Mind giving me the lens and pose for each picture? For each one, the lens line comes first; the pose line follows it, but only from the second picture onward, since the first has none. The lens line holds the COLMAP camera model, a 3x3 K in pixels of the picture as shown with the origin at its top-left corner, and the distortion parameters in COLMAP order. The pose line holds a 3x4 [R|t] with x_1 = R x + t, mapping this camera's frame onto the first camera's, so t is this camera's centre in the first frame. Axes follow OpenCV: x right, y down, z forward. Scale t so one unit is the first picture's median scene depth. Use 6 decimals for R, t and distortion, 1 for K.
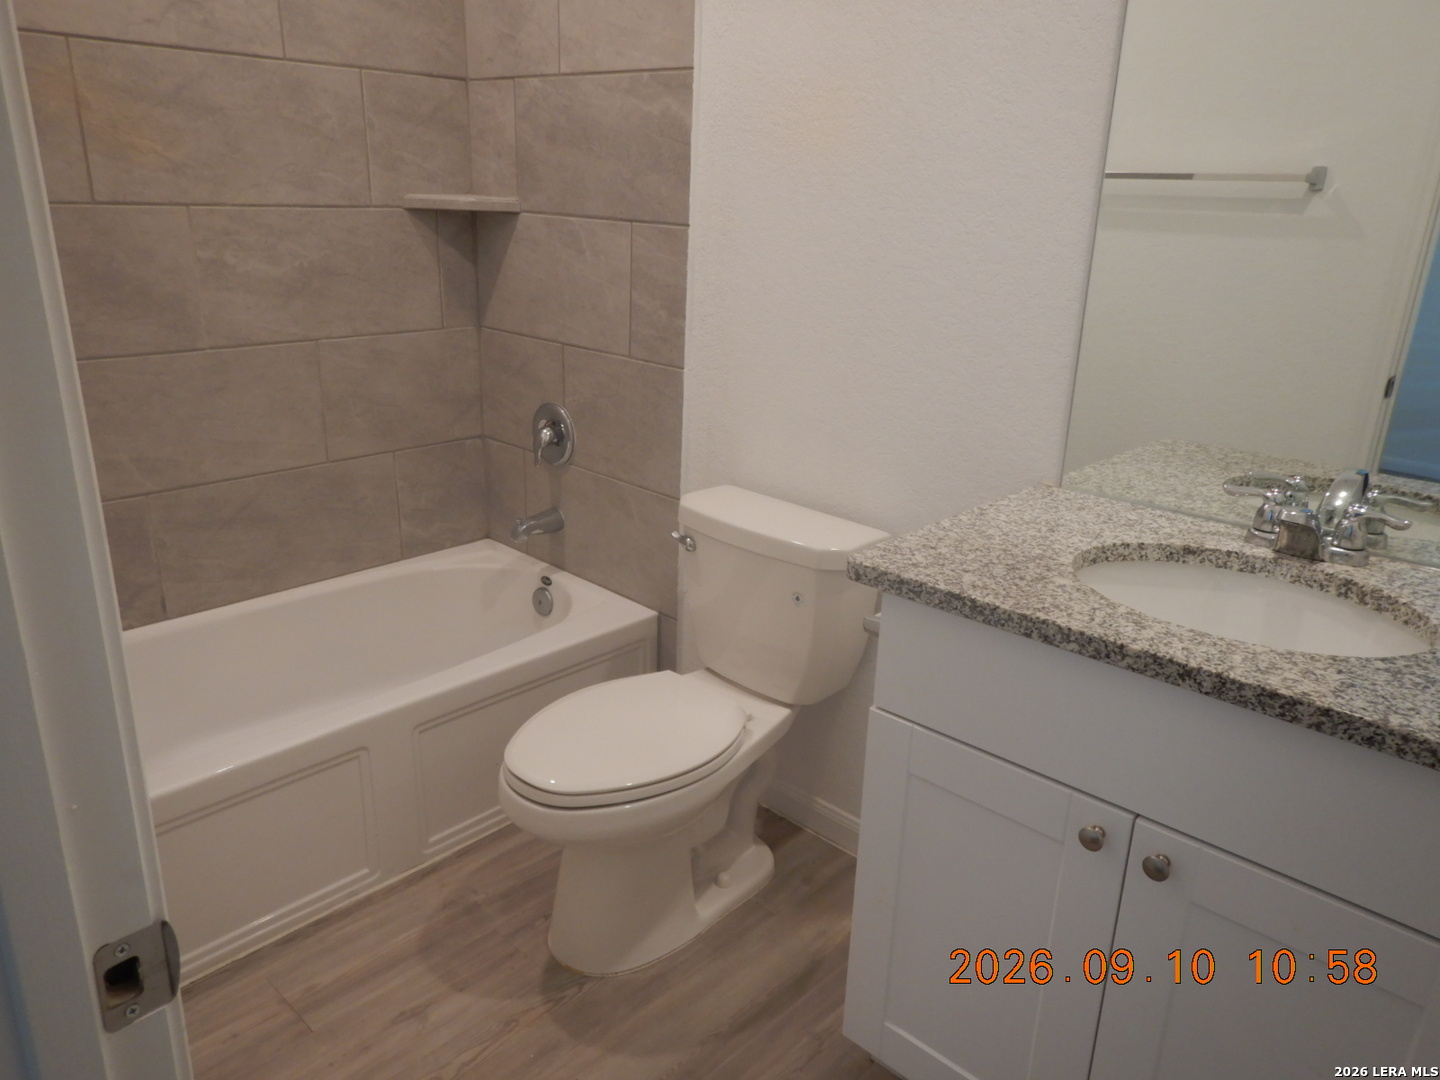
lens RADIAL K [[1018.6, 0, 713.4], [0, 1018.6, 541.1], [0, 0, 1]] dist [-0.009535, 0.009853]
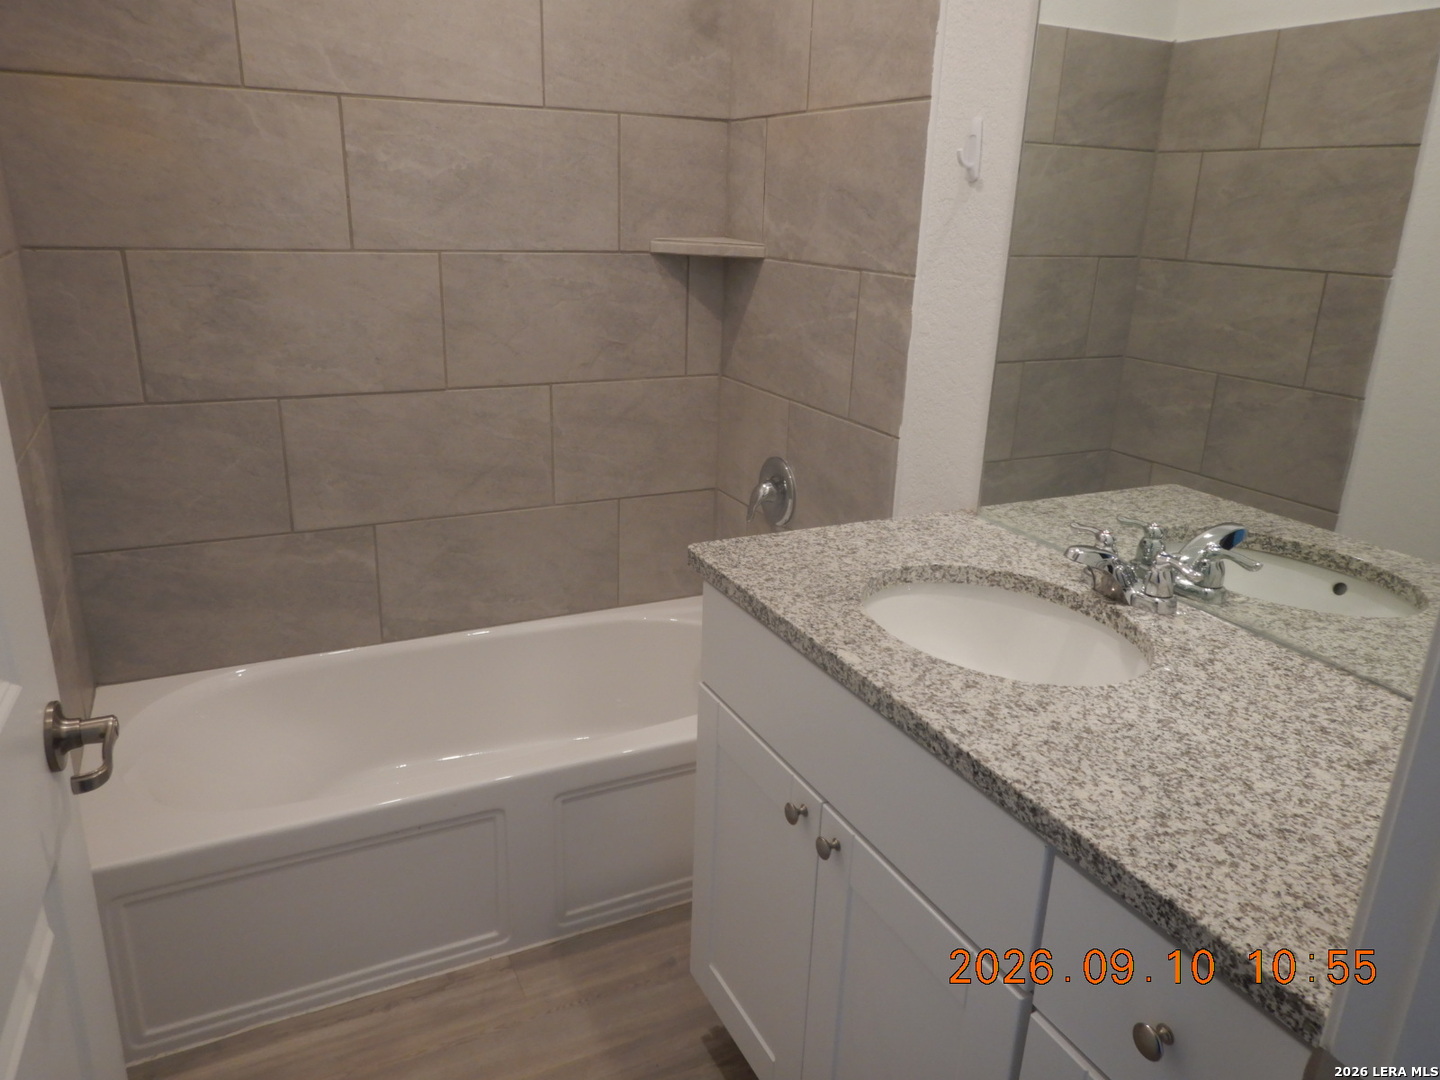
lens RADIAL K [[1018.6, 0, 732.8], [0, 1018.6, 542.4], [0, 0, 1]] dist [-0.009535, 0.009853]
pose [[0.937403, 0.098813, -0.333933, 0.148042], [-0.111639, 0.993560, -0.019387, -0.048934], [0.329866, 0.055453, 0.942398, 0.142761]]
